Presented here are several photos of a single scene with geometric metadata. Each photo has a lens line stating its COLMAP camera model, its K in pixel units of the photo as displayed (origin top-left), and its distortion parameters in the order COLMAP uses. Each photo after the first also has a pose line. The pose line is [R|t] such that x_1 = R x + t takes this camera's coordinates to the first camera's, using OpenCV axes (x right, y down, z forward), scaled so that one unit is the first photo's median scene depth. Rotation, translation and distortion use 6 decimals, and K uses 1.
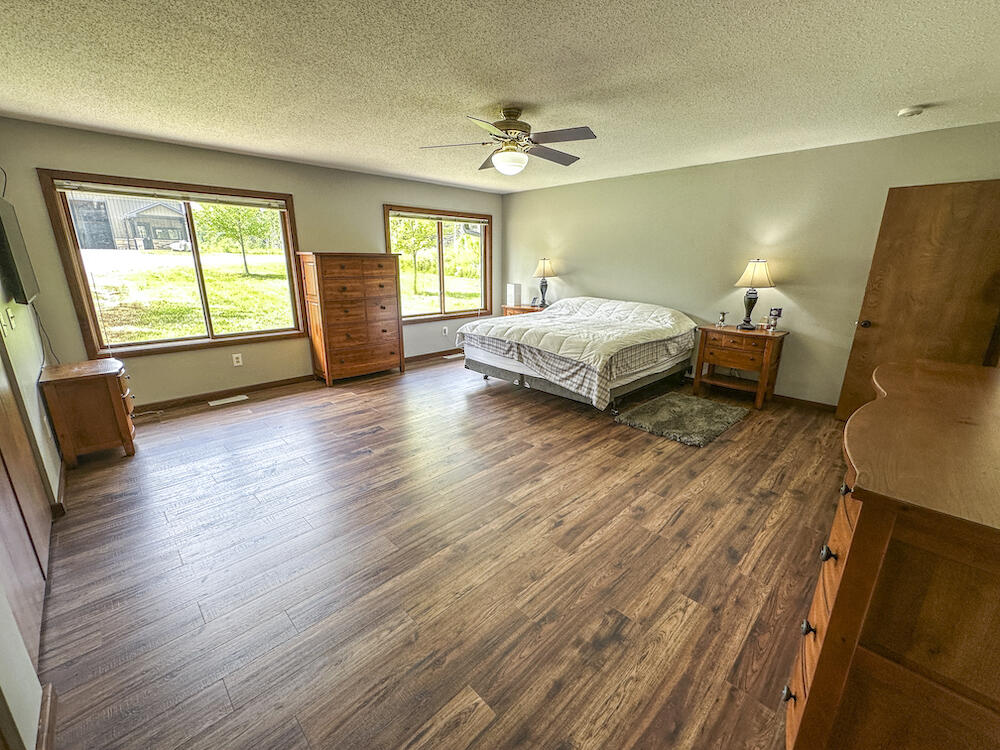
lens RADIAL K [[418.8, 0, 500.1], [0, 418.8, 376.6], [0, 0, 1]] dist [-0.002846, 0.000092]
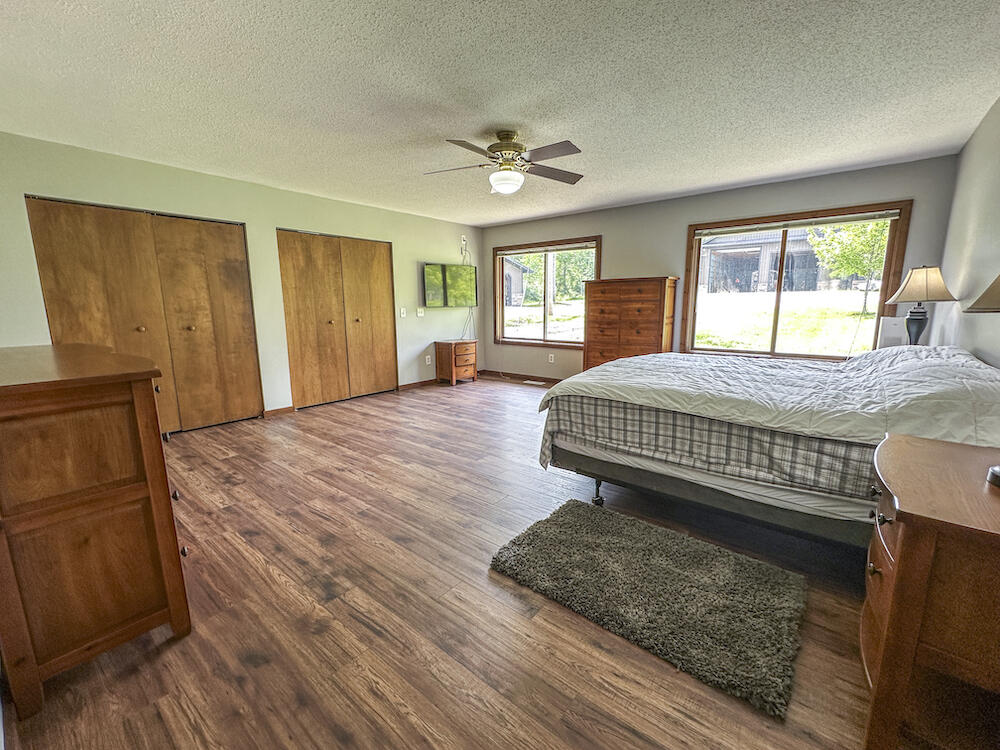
lens RADIAL K [[418.8, 0, 500.1], [0, 418.8, 376.6], [0, 0, 1]] dist [-0.002846, 0.000092]
pose [[0.101663, 0.164377, -0.981145, 1.225290], [-0.261135, 0.956079, 0.133120, -0.200832], [0.959934, 0.242678, 0.140123, 1.045528]]
